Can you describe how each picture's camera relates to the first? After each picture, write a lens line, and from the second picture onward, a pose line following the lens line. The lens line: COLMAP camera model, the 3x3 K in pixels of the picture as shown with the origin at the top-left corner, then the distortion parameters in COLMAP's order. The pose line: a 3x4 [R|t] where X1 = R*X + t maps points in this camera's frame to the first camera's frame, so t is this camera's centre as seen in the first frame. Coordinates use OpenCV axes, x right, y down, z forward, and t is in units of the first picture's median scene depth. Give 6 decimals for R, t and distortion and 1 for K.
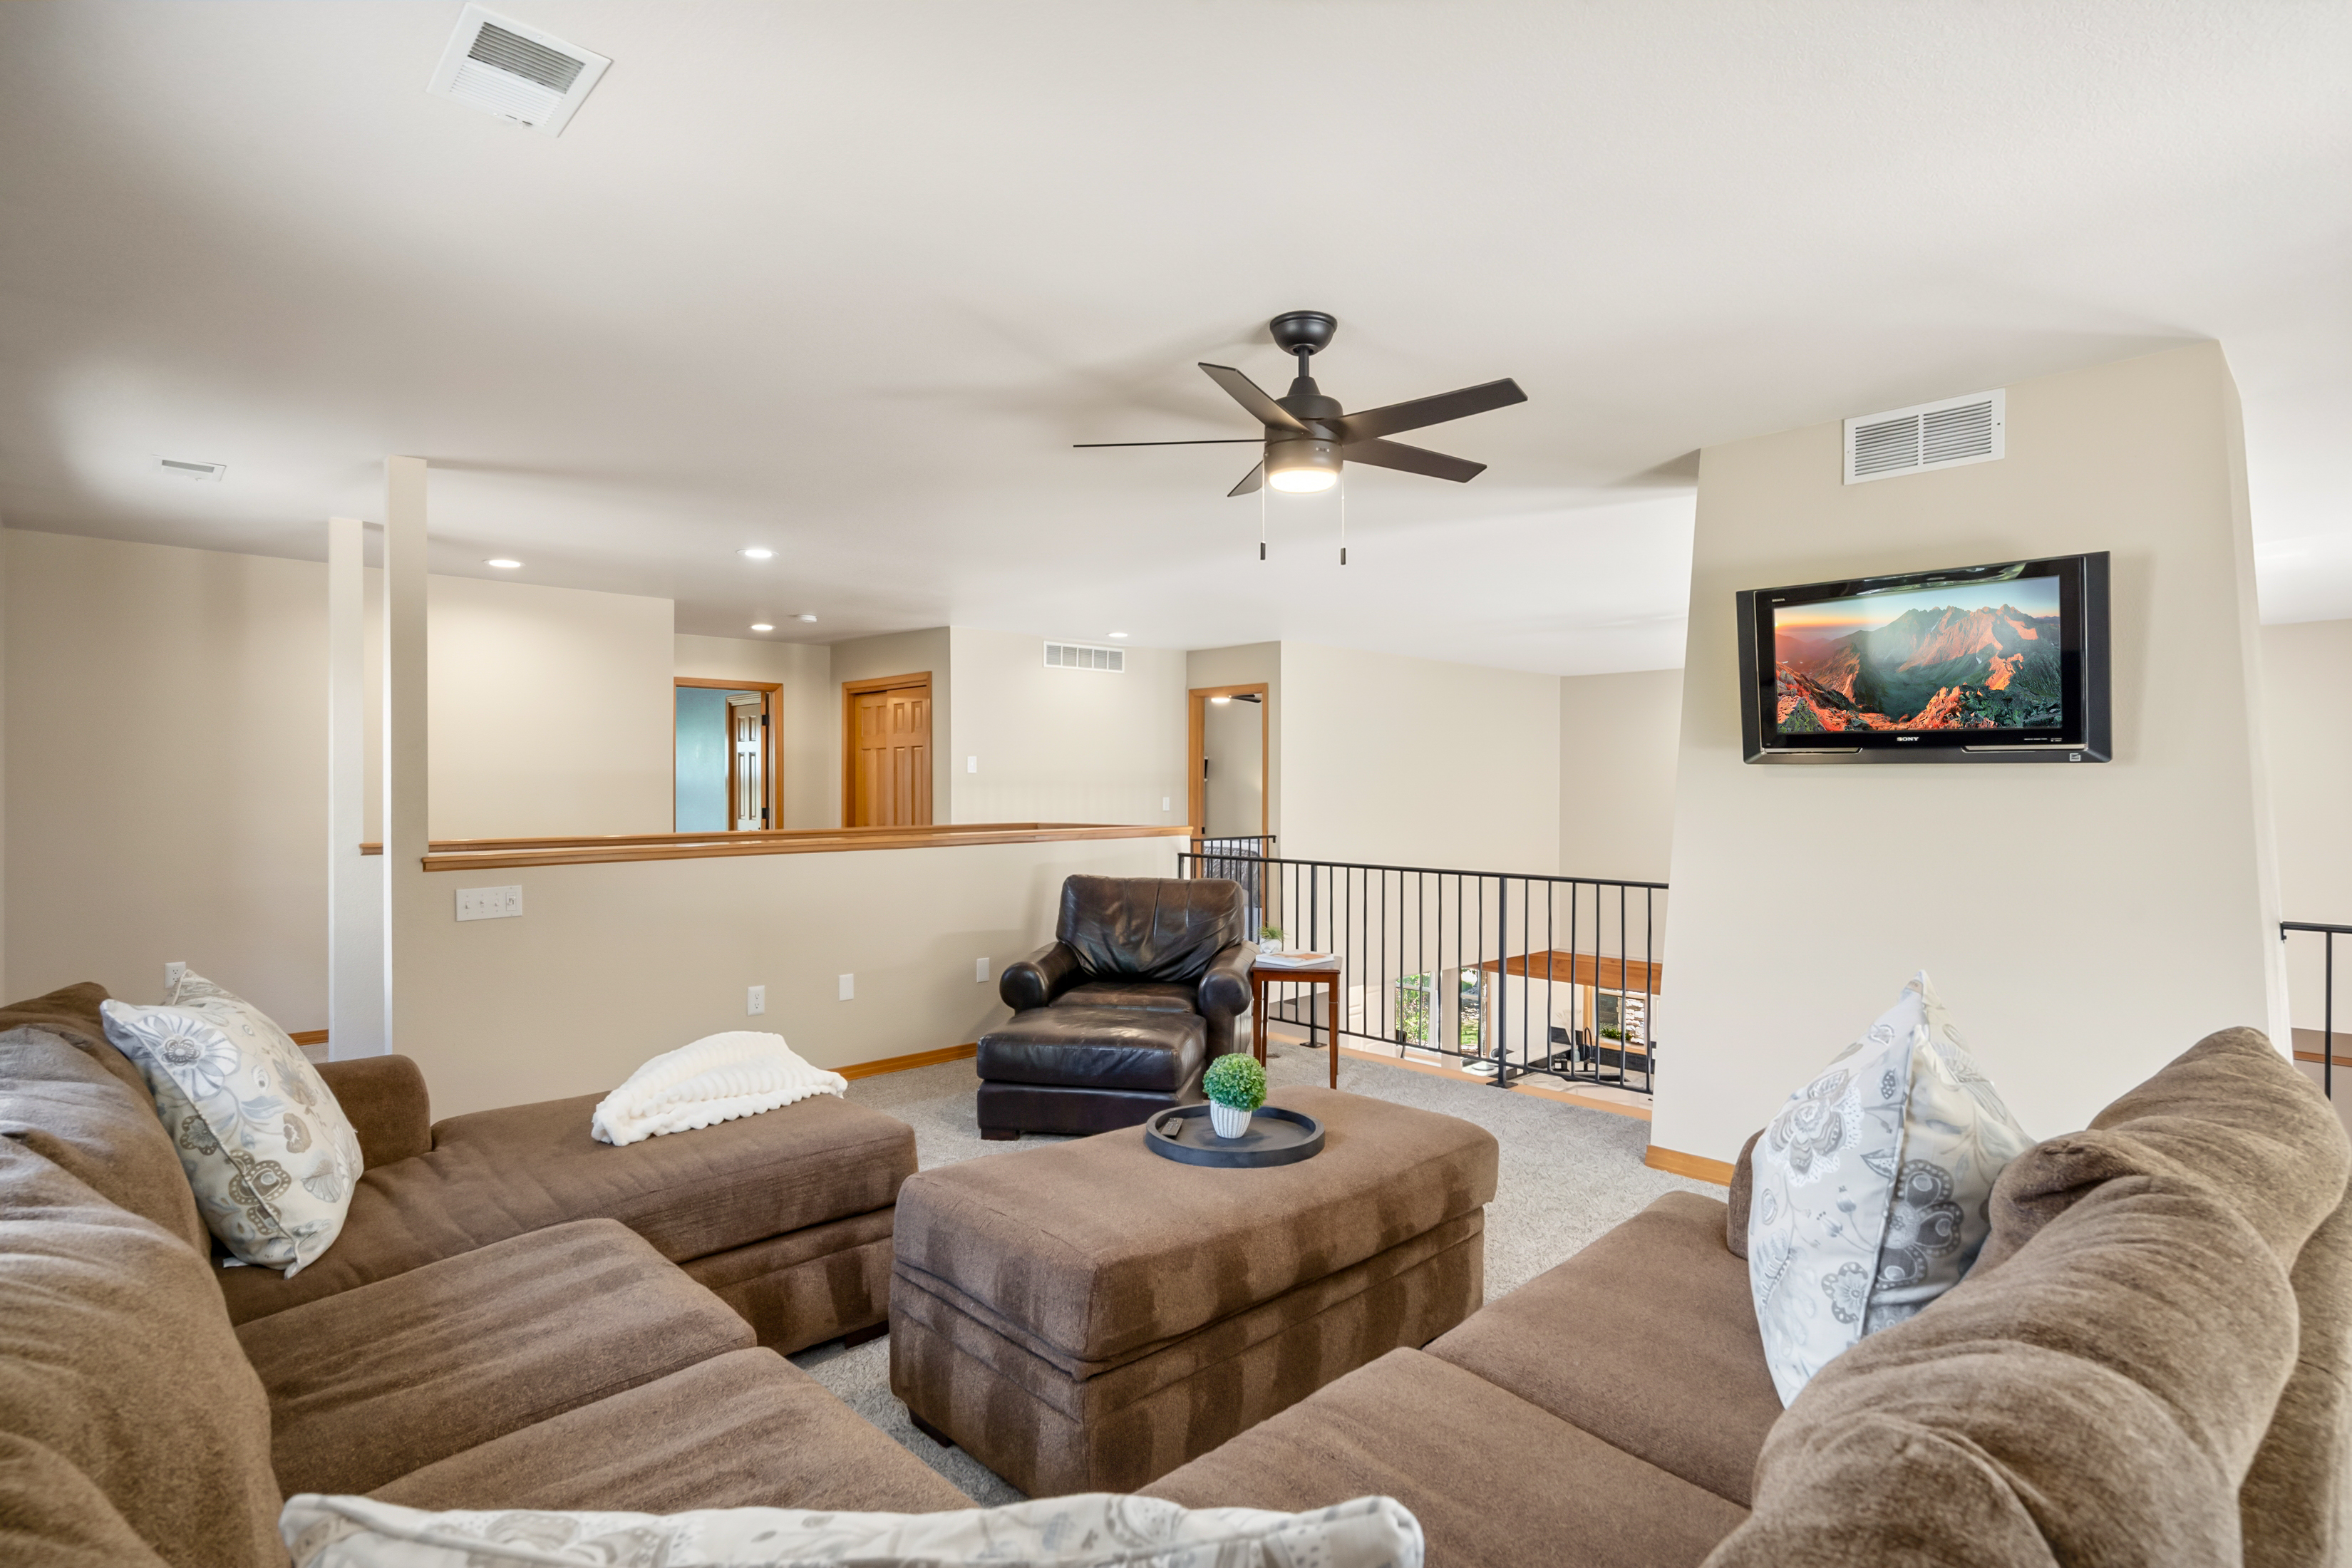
lens RADIAL K [[1174.5, 0, 1175.7], [0, 1174.5, 777.4], [0, 0, 1]] dist [0.004577, 0.001075]
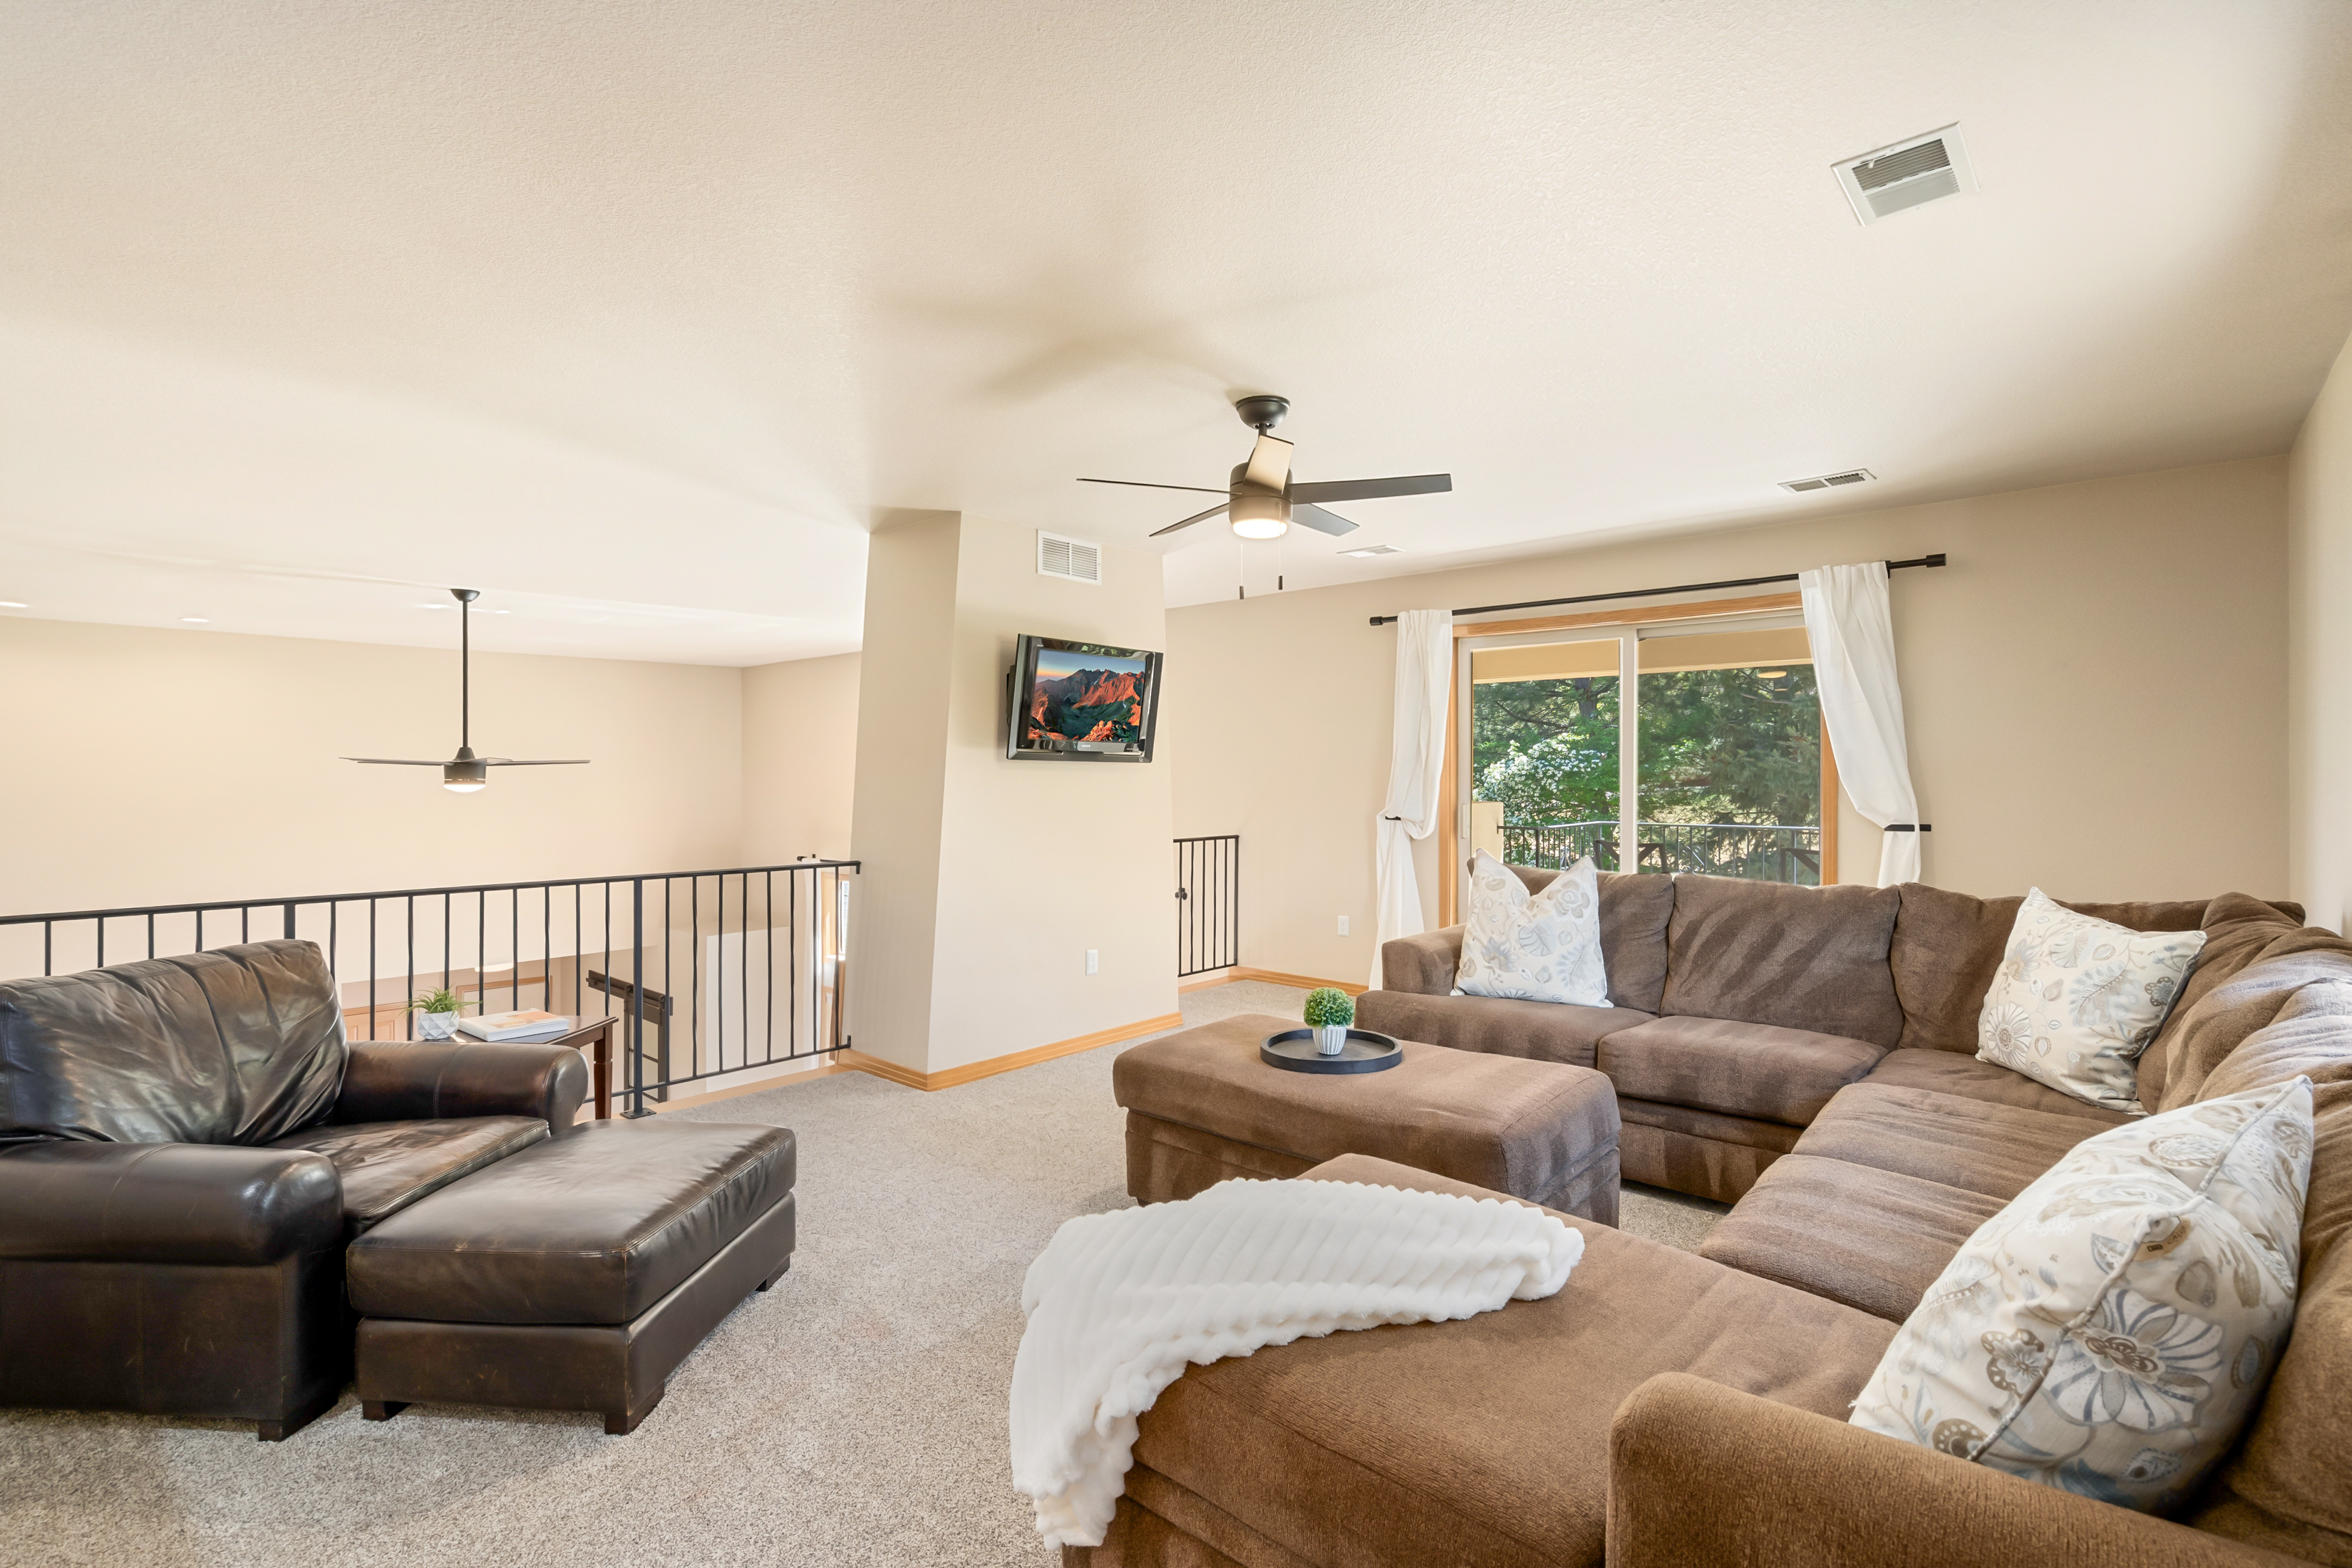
lens RADIAL K [[1073.2, 0, 1175.7], [0, 1073.2, 779.5], [0, 0, 1]] dist [-0.001416, -0.000239]
pose [[-0.081562, -0.002519, 0.996665, -0.783207], [-0.000195, 0.999997, 0.002511, 0.009582], [-0.996668, 0.000010, -0.081562, 0.914036]]
